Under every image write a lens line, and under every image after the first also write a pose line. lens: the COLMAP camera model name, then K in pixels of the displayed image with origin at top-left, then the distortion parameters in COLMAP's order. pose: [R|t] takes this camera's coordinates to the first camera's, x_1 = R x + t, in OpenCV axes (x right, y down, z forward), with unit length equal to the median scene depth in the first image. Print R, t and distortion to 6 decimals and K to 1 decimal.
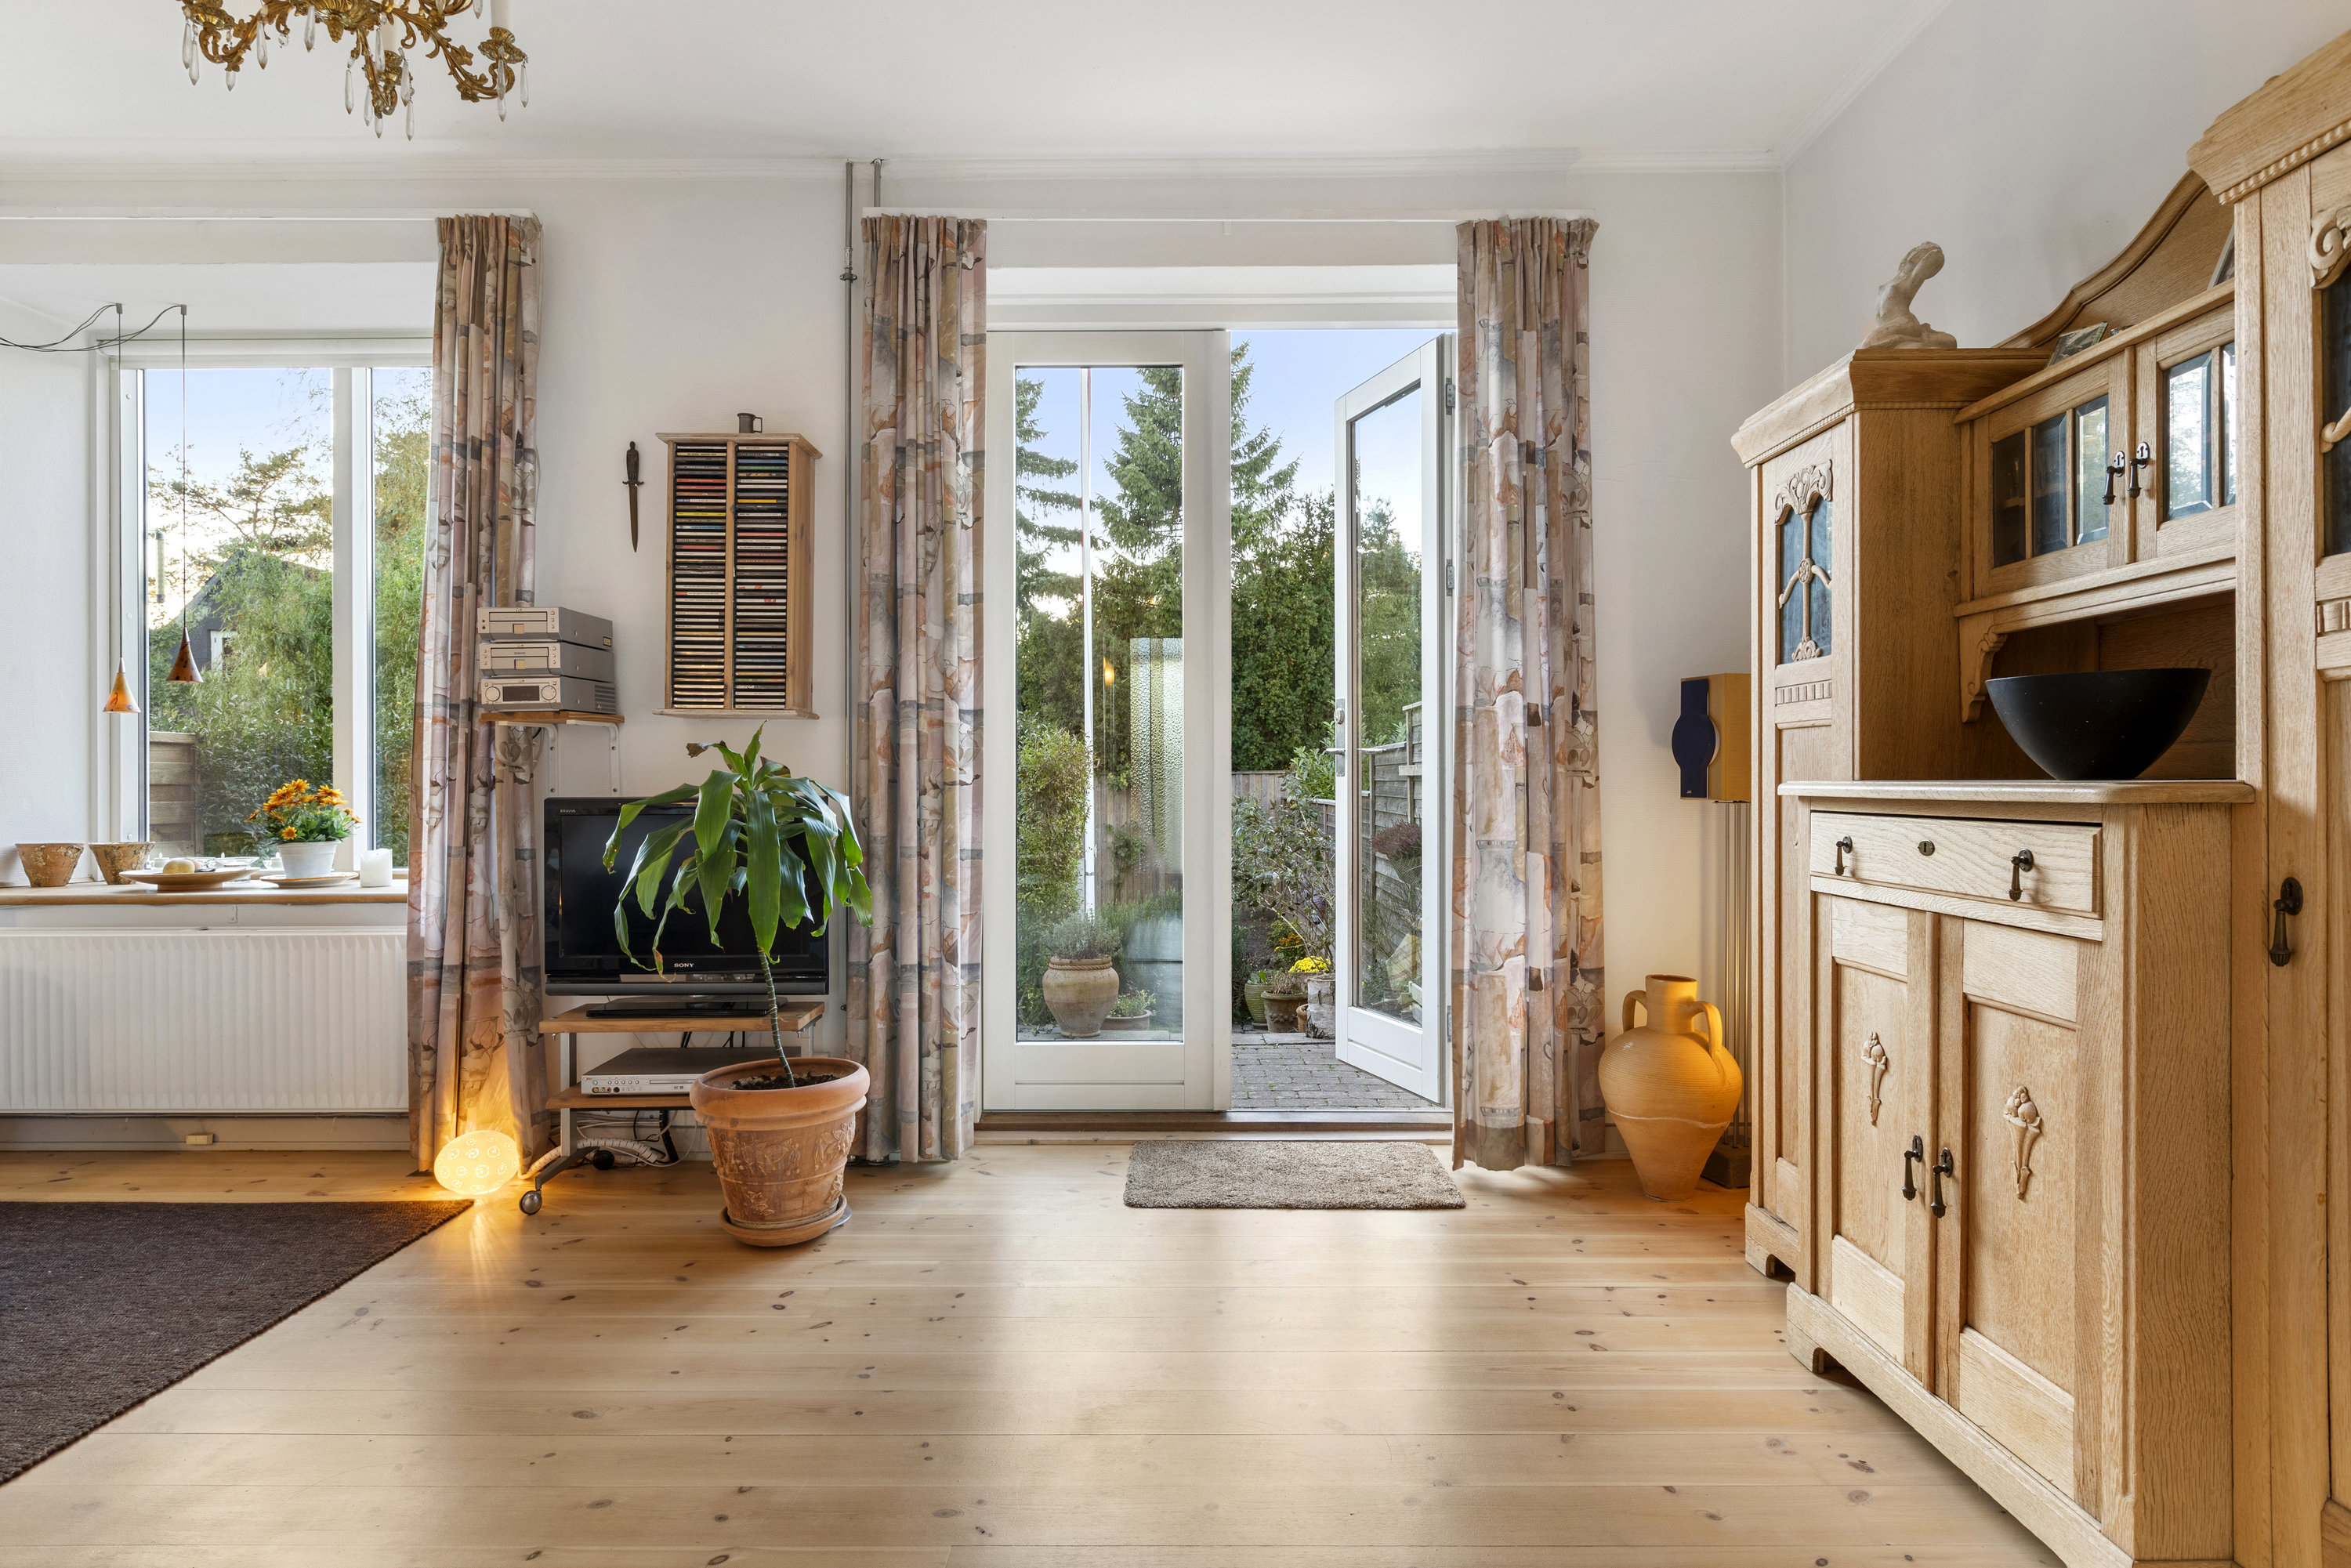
lens RADIAL K [[1309.2, 0, 1175.5], [0, 1309.2, 784.0], [0, 0, 1]] dist [0.004194, 0.000037]
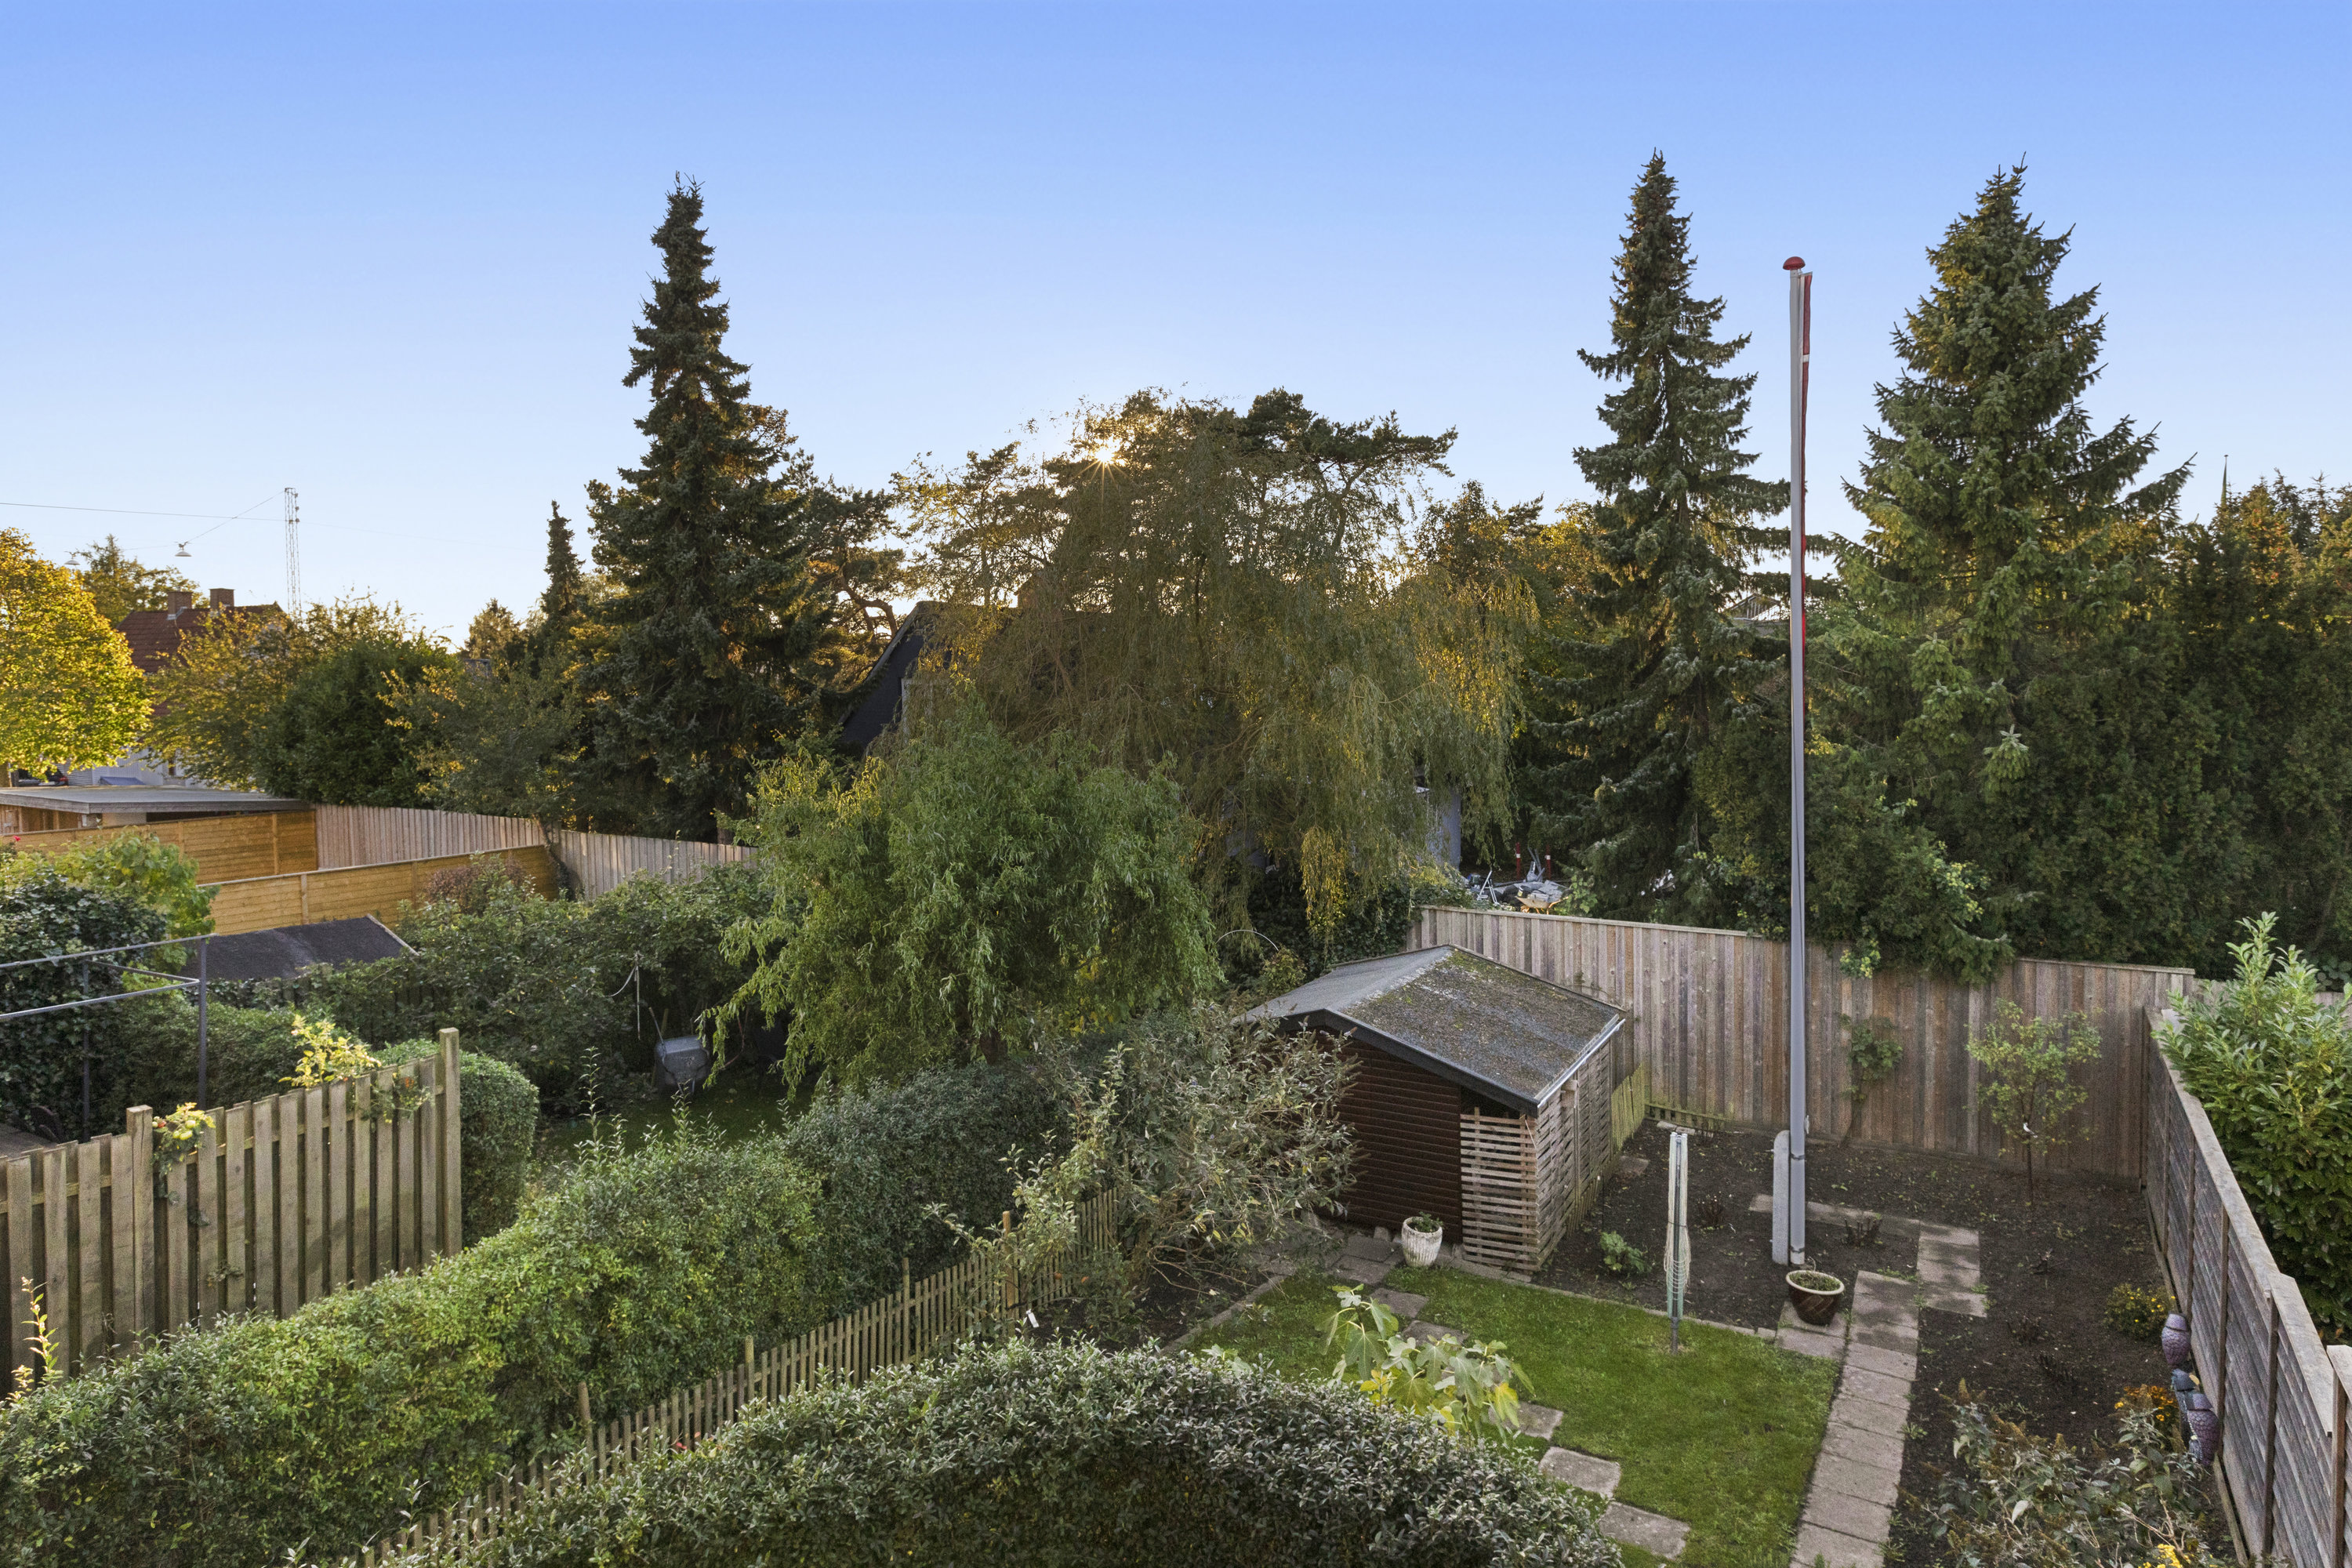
lens RADIAL K [[1406.9, 0, 1133.8], [0, 1406.9, 719.4], [0, 0, 1]] dist [-0.005063, -0.001435]
pose [[0.852196, 0.013603, -0.523046, 0.108311], [0.010954, 0.998979, 0.043828, -1.054887], [0.523109, -0.043080, 0.851177, 1.024418]]
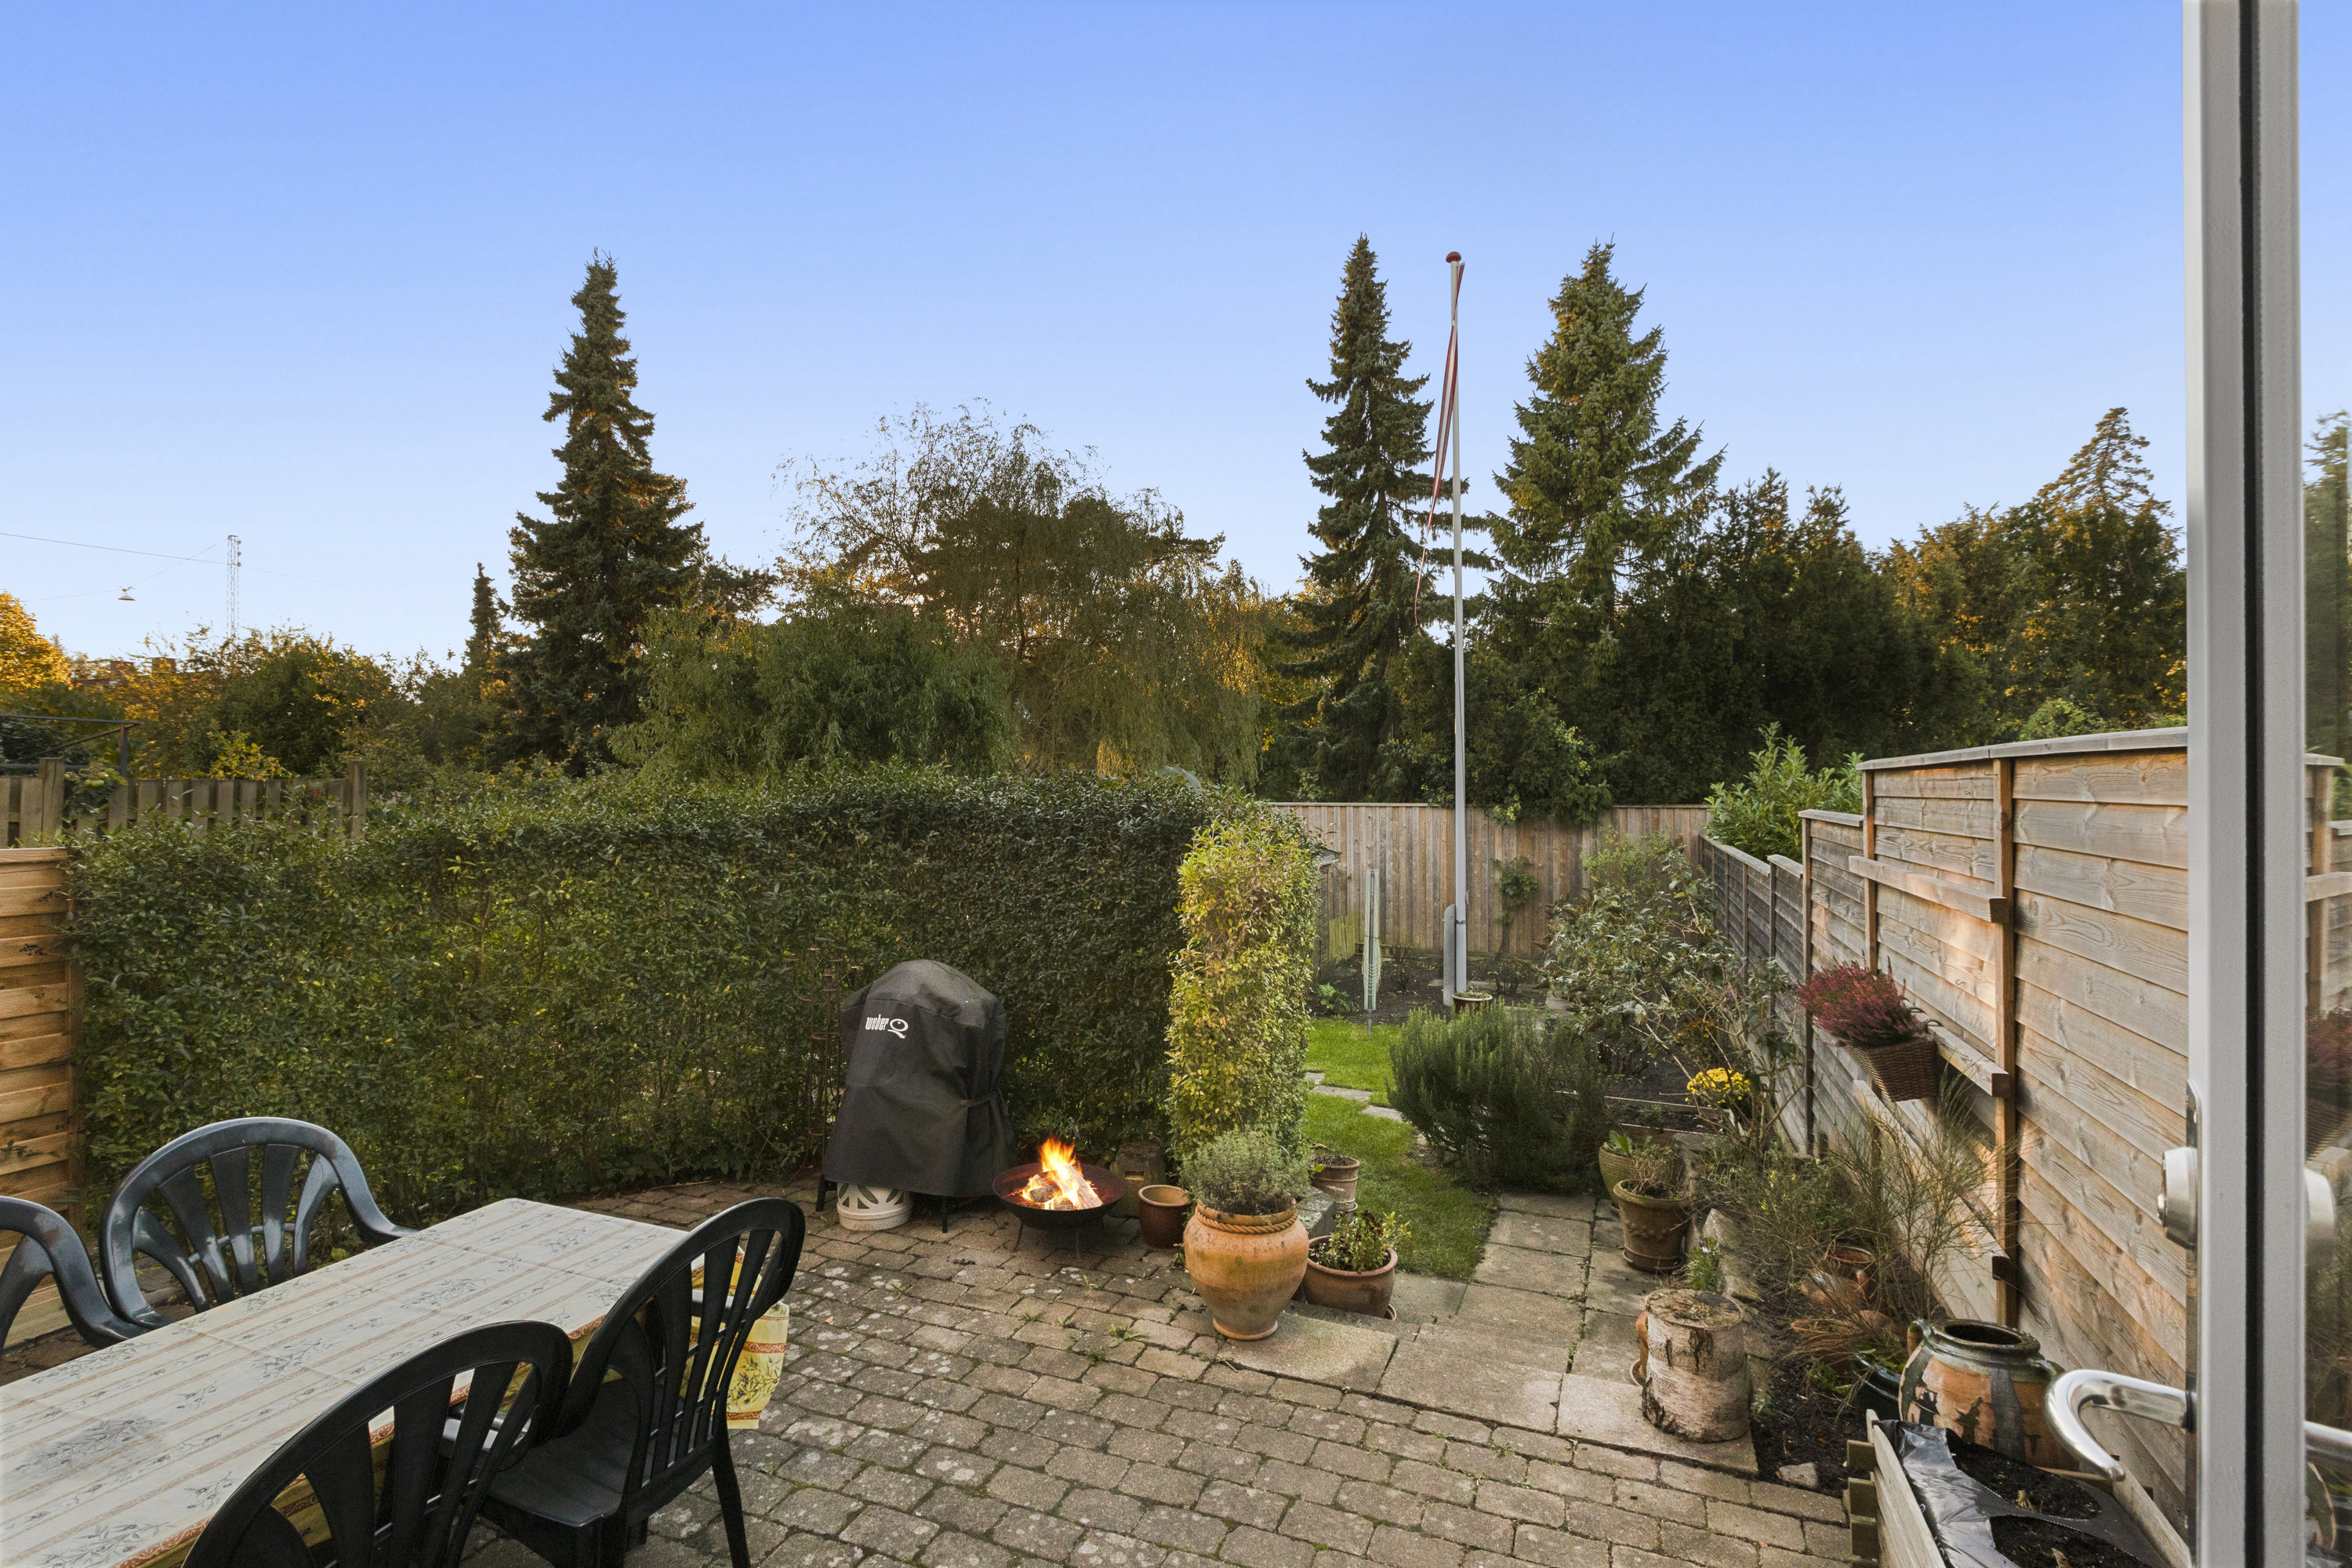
lens RADIAL K [[1114.1, 0, 1144.9], [0, 1114.1, 783.2], [0, 0, 1]] dist [-0.006422, 0.000381]
pose [[0.920577, 0.002982, -0.390550, 0.189258], [-0.002661, 0.999996, 0.001365, -0.154900], [0.390552, -0.000217, 0.920581, 1.005003]]
